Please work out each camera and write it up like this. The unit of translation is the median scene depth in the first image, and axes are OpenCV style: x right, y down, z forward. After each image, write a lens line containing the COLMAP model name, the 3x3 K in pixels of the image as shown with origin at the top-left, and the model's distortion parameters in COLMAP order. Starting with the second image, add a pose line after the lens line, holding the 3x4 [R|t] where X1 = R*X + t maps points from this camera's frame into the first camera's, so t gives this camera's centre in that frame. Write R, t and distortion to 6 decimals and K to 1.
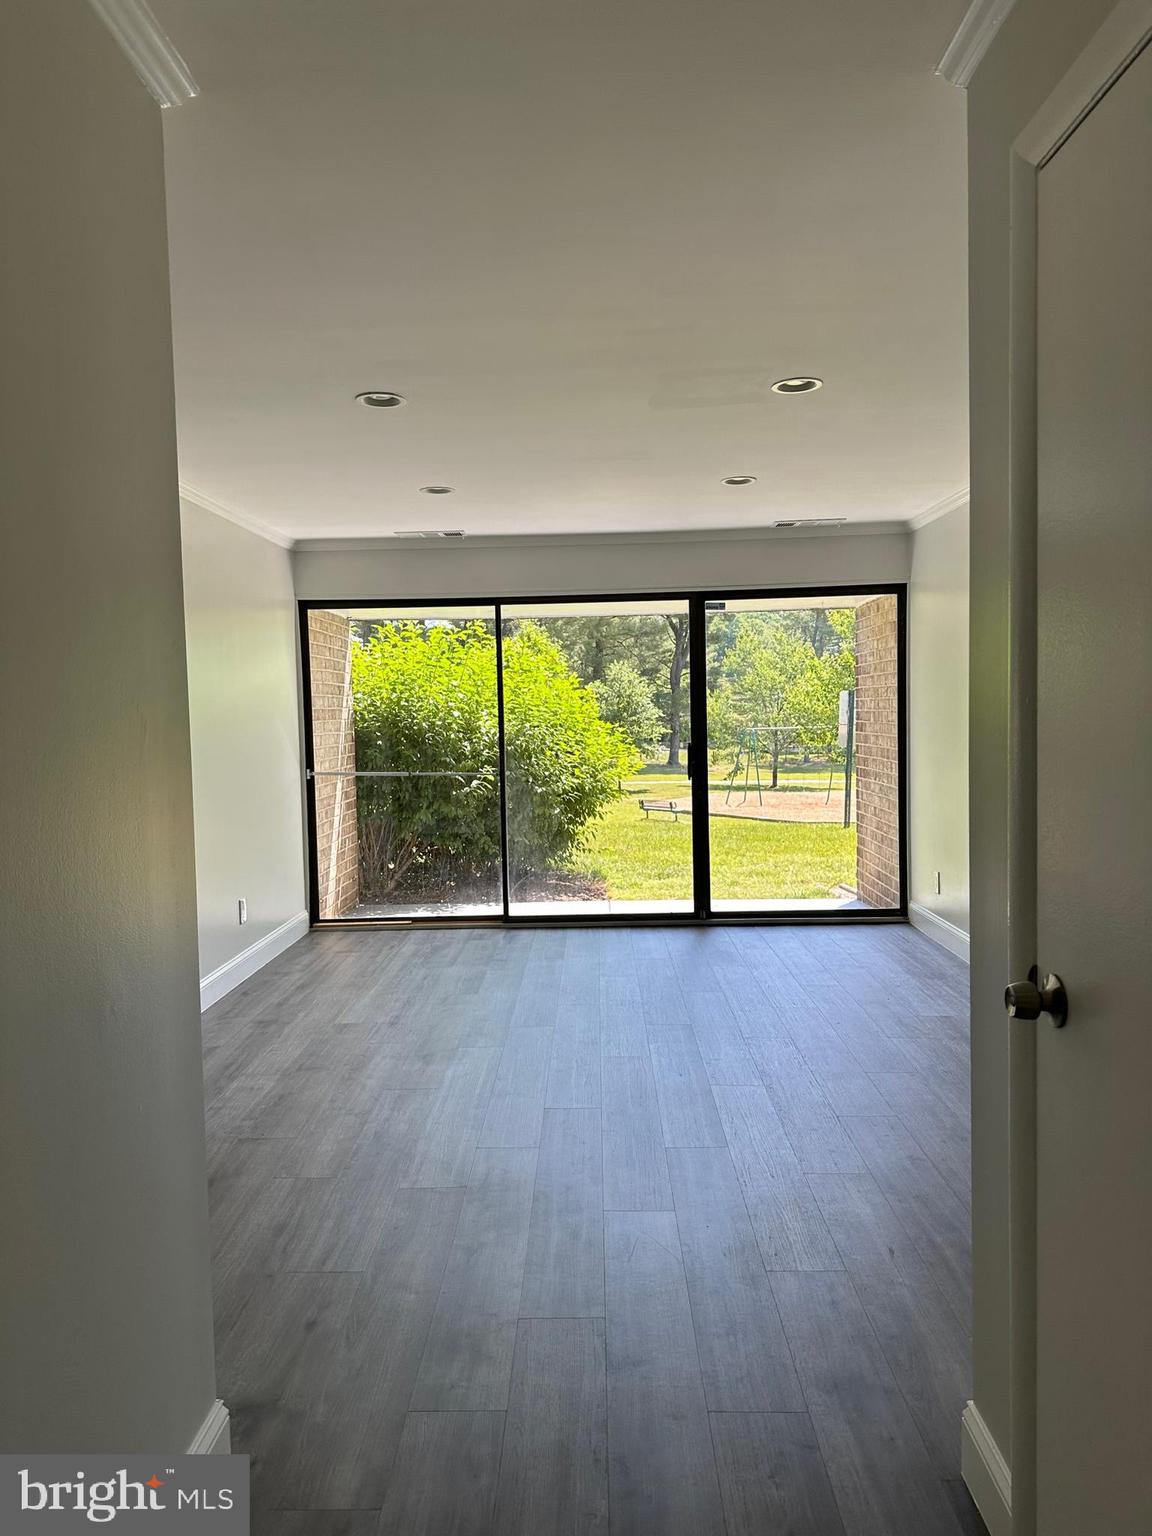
lens RADIAL K [[1139.1, 0, 567.1], [0, 1139.1, 770.7], [0, 0, 1]] dist [0.041807, -0.065736]
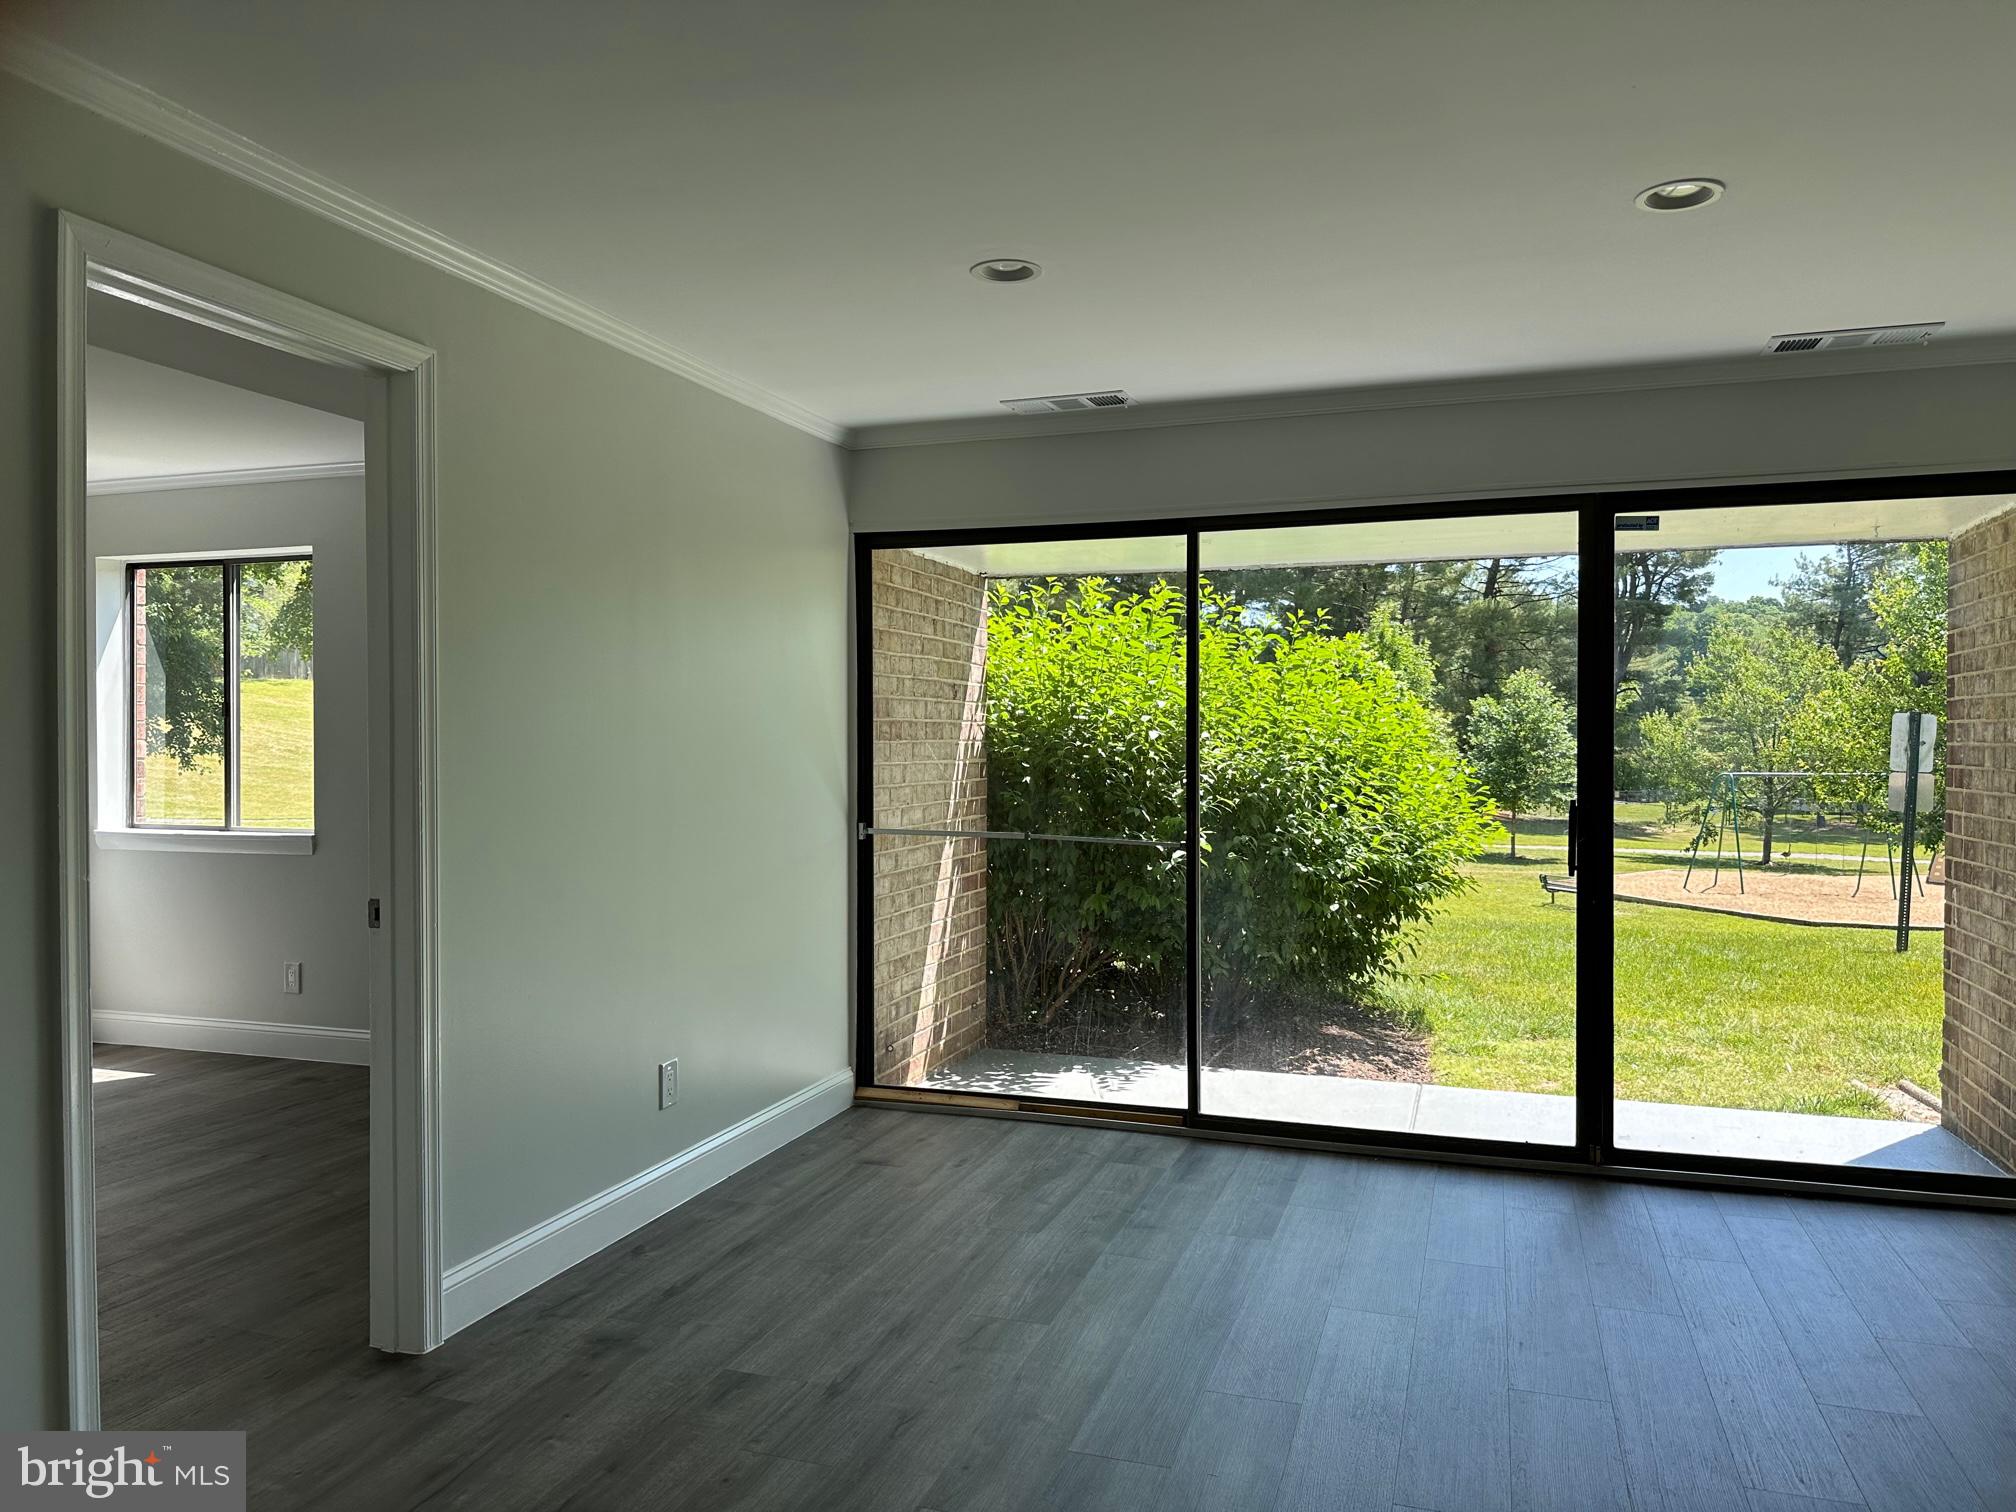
lens RADIAL K [[1495.1, 0, 969.4], [0, 1495.1, 749.5], [0, 0, 1]] dist [0.041807, -0.065736]
pose [[0.952445, 0.024813, -0.303698, 0.043409], [-0.037777, 0.998605, -0.036888, -0.009876], [0.302359, 0.046607, 0.952054, 0.234333]]
